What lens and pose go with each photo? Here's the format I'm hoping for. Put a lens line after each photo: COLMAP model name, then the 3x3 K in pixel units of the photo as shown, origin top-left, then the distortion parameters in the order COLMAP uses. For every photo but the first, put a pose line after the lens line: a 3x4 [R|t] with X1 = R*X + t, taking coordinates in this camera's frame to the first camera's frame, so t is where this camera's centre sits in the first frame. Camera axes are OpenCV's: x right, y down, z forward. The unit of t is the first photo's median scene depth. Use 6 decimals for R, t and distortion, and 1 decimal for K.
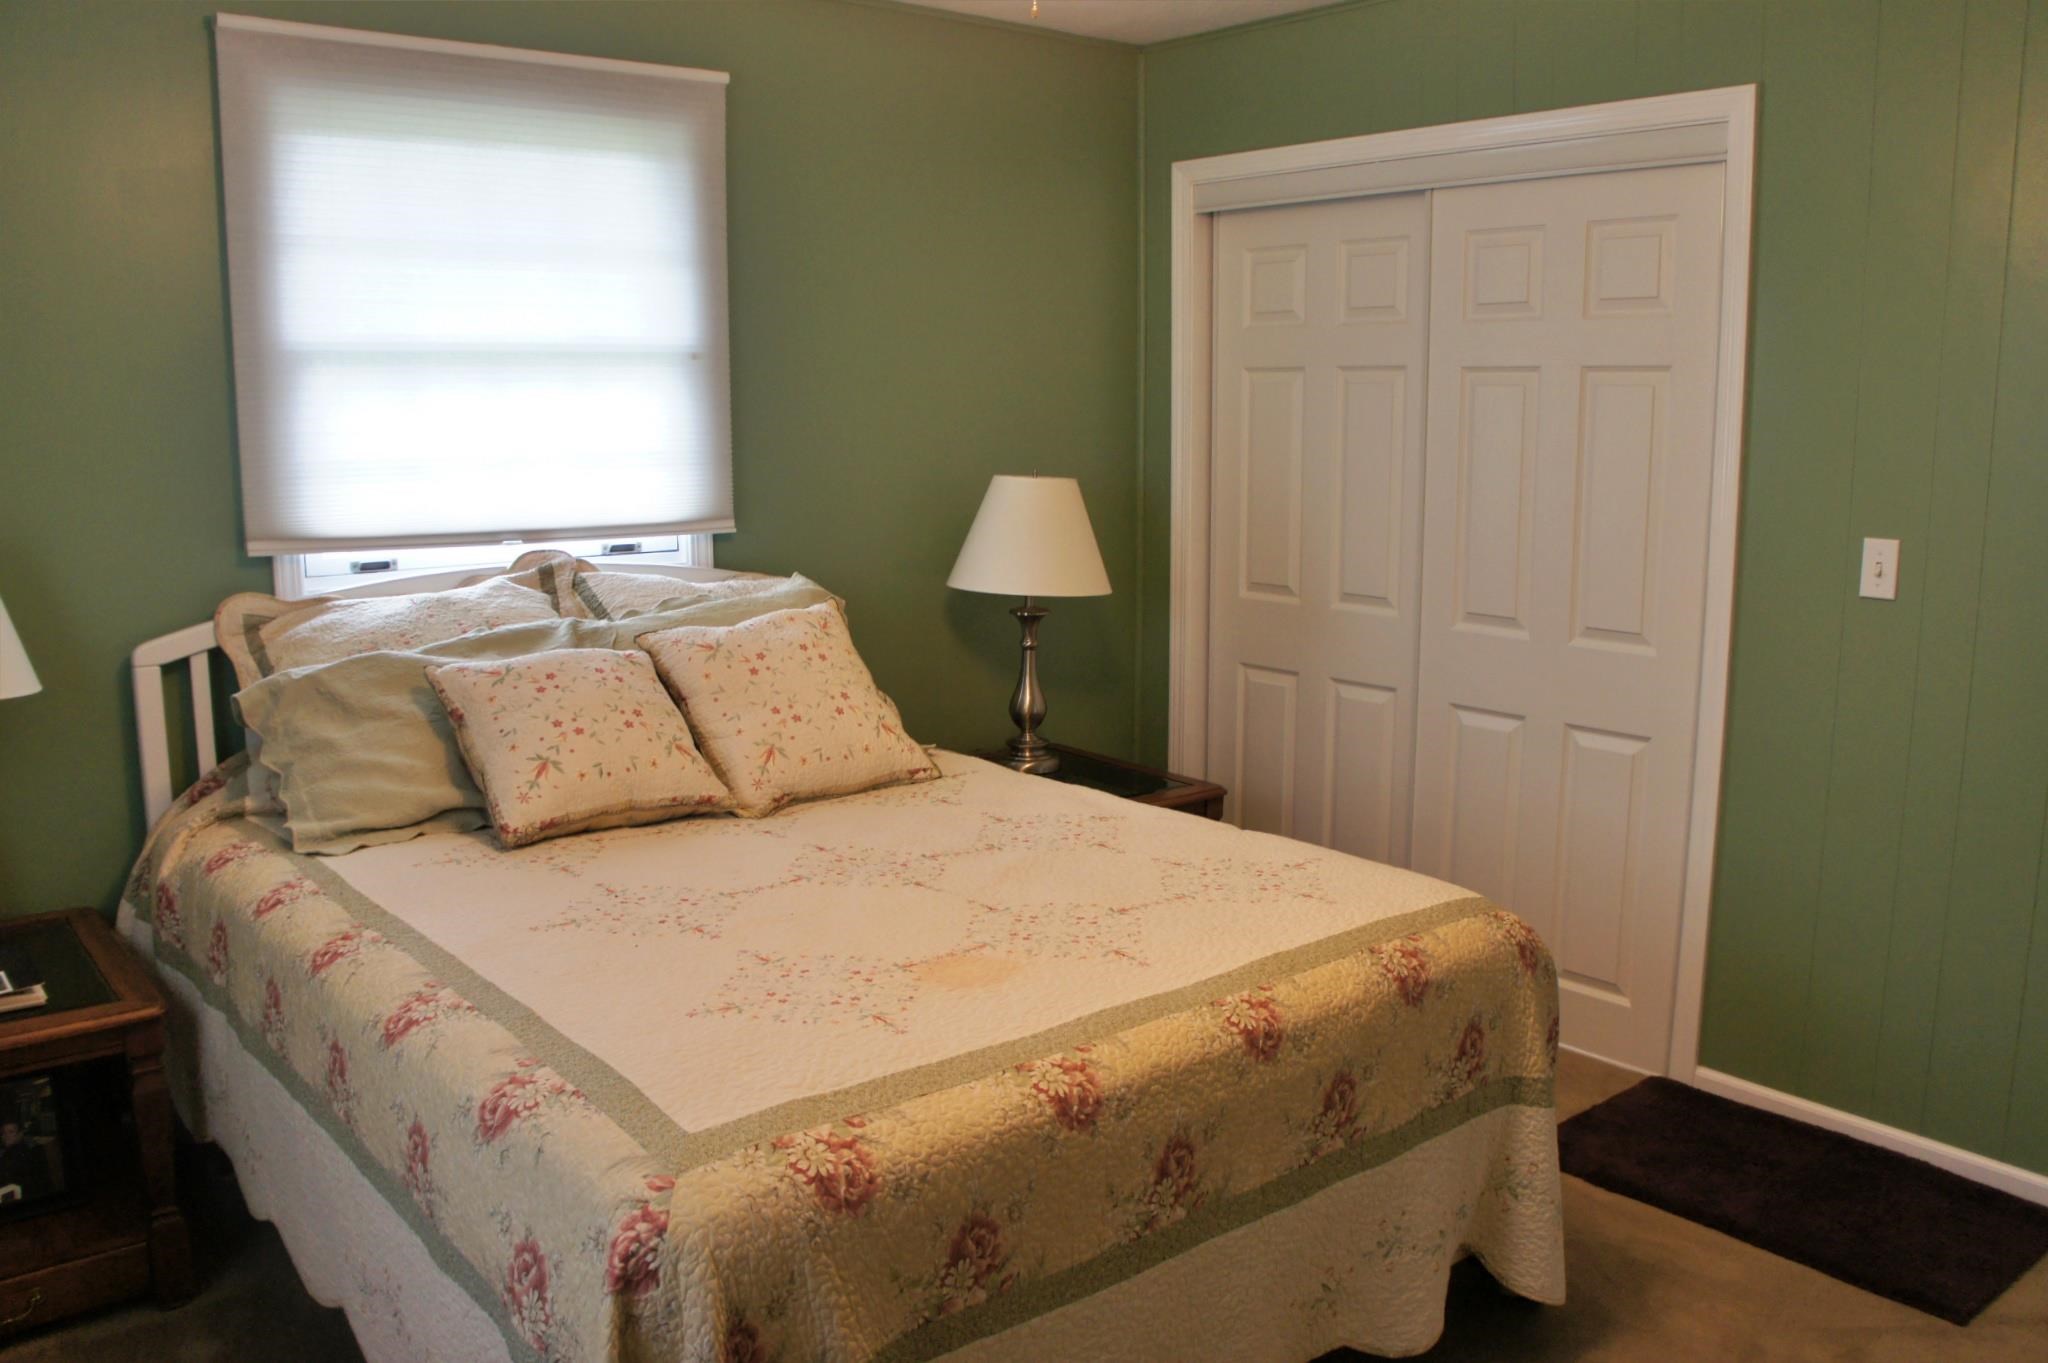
lens RADIAL K [[1716.7, 0, 1024.0], [0, 1716.7, 681.5], [0, 0, 1]] dist [-0.105573, 0.000258]
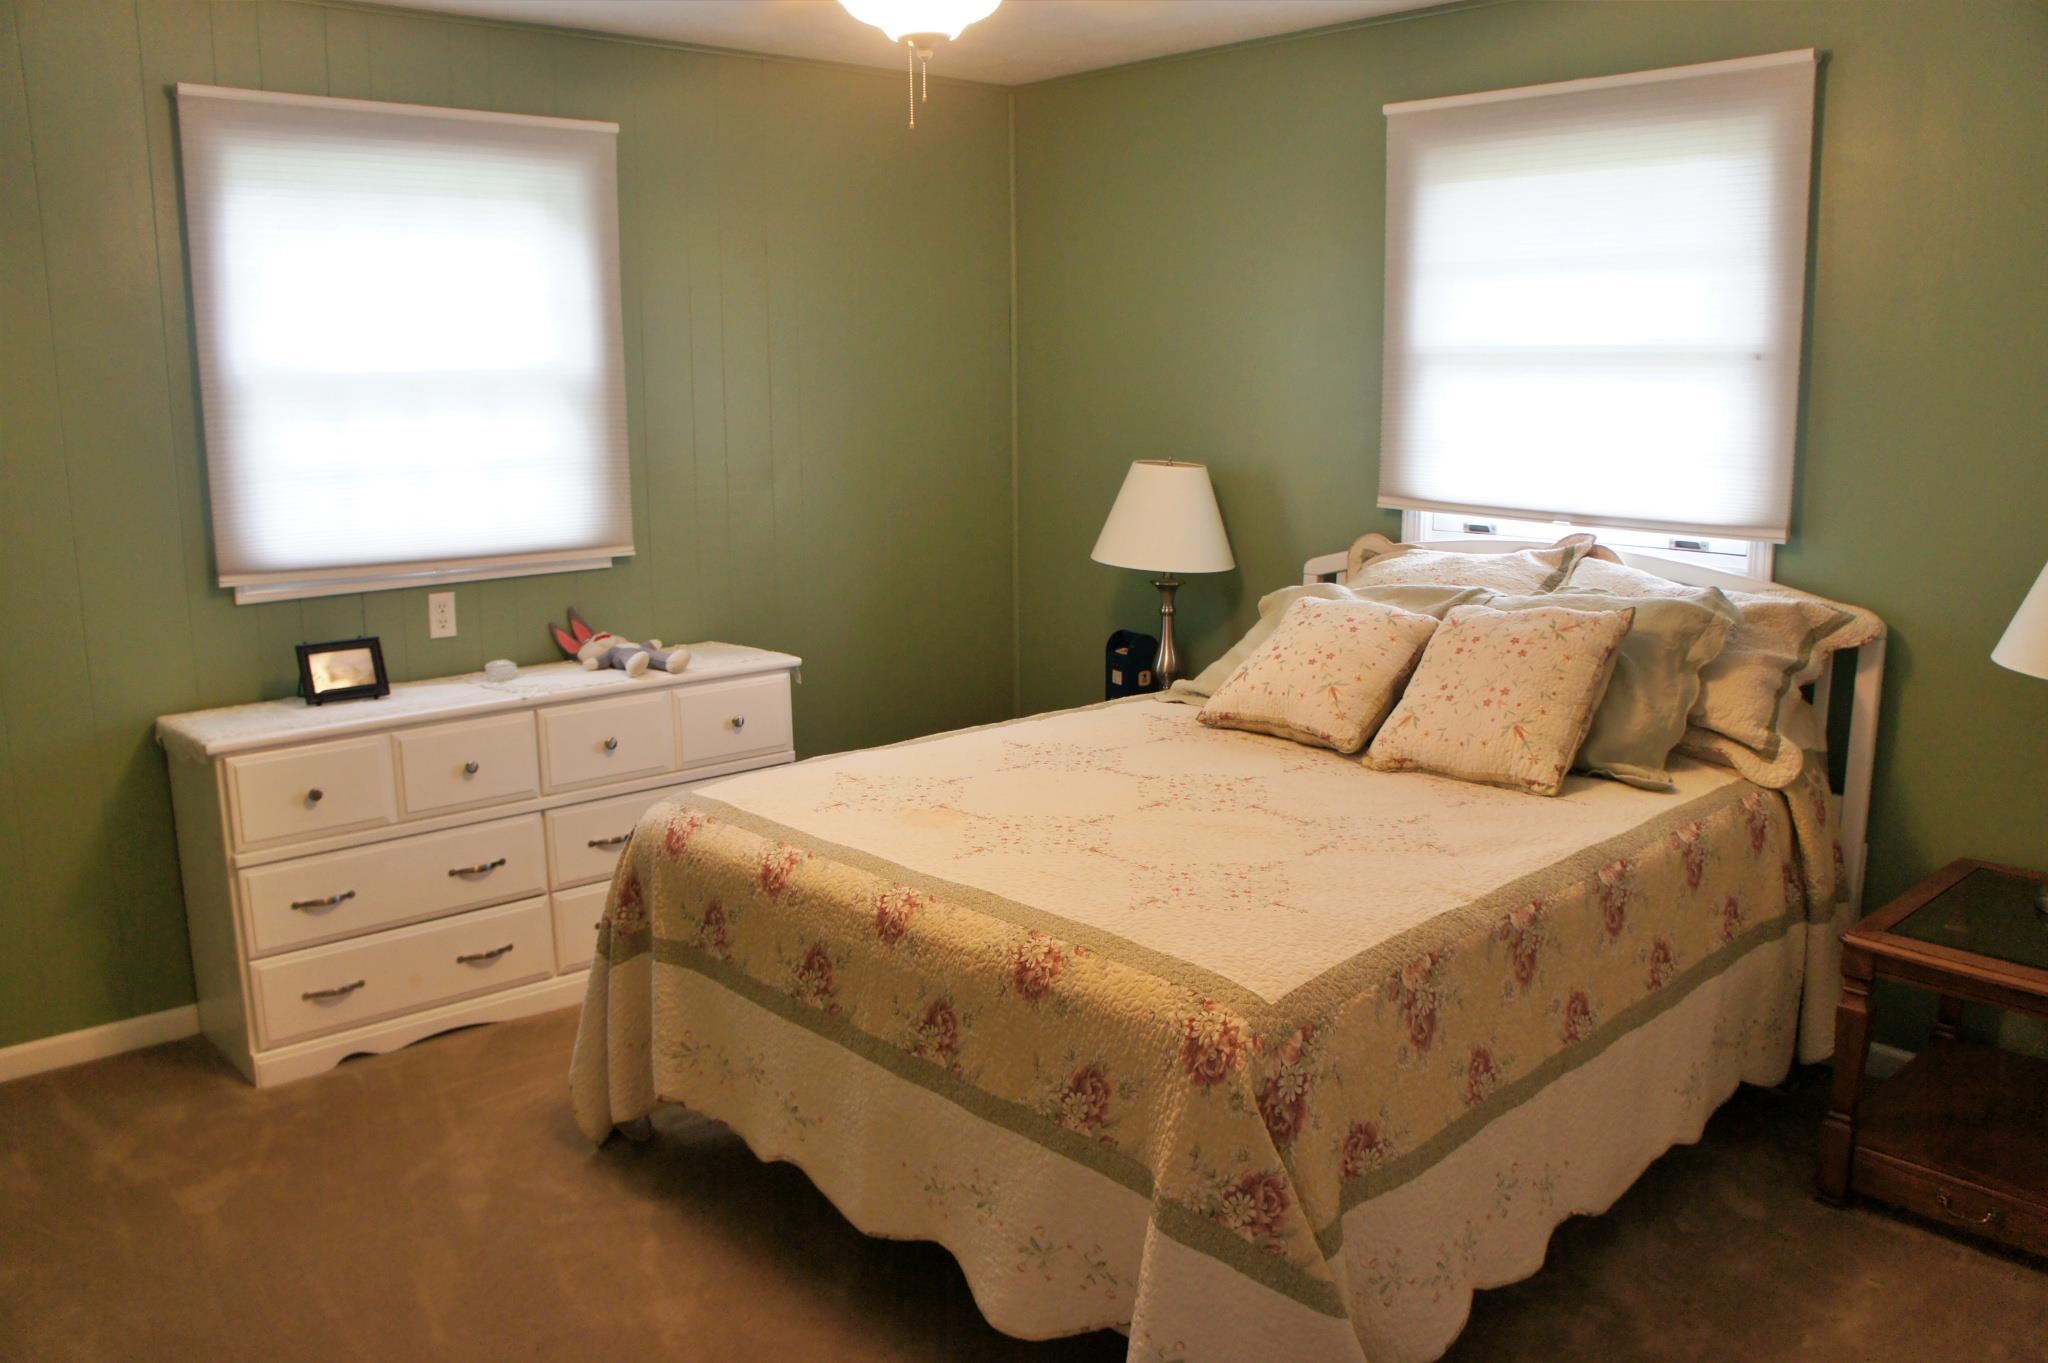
lens RADIAL K [[1570.0, 0, 1026.7], [0, 1570.0, 751.1], [0, 0, 1]] dist [-0.004727, -0.226592]
pose [[0.056886, 0.227767, -0.972053, 1.070990], [-0.165735, 0.962274, 0.215777, -0.149861], [0.984528, 0.148829, 0.092489, 0.858141]]
